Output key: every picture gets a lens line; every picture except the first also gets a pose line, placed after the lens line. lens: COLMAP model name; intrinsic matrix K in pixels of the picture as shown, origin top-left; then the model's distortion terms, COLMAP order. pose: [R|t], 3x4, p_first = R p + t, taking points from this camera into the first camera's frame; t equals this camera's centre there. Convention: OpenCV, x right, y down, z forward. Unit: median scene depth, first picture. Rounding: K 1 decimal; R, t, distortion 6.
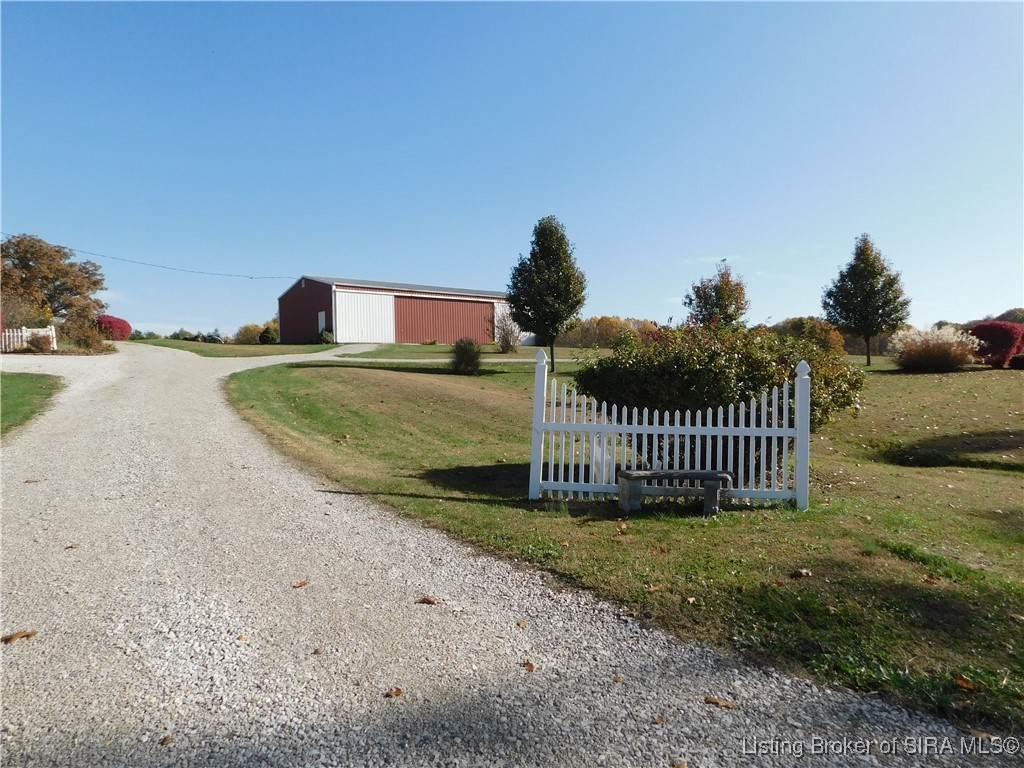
lens RADIAL K [[674.3, 0, 512.0], [0, 674.3, 384.0], [0, 0, 1]] dist [-0.080756, 0.068301]
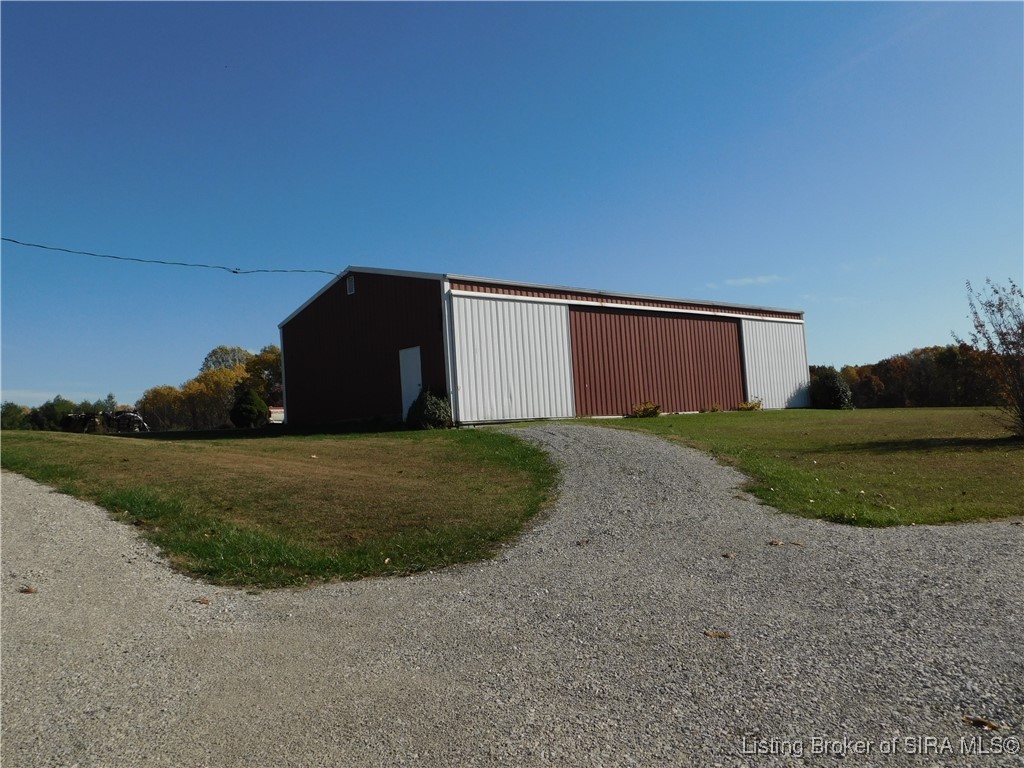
lens RADIAL K [[898.5, 0, 512.0], [0, 898.5, 384.0], [0, 0, 1]] dist [0.000404, 0.002312]
pose [[0.999252, -0.037842, 0.007950, -0.215014], [0.038340, 0.996332, -0.076508, -0.038834], [-0.005026, 0.076755, 0.997037, 0.427134]]
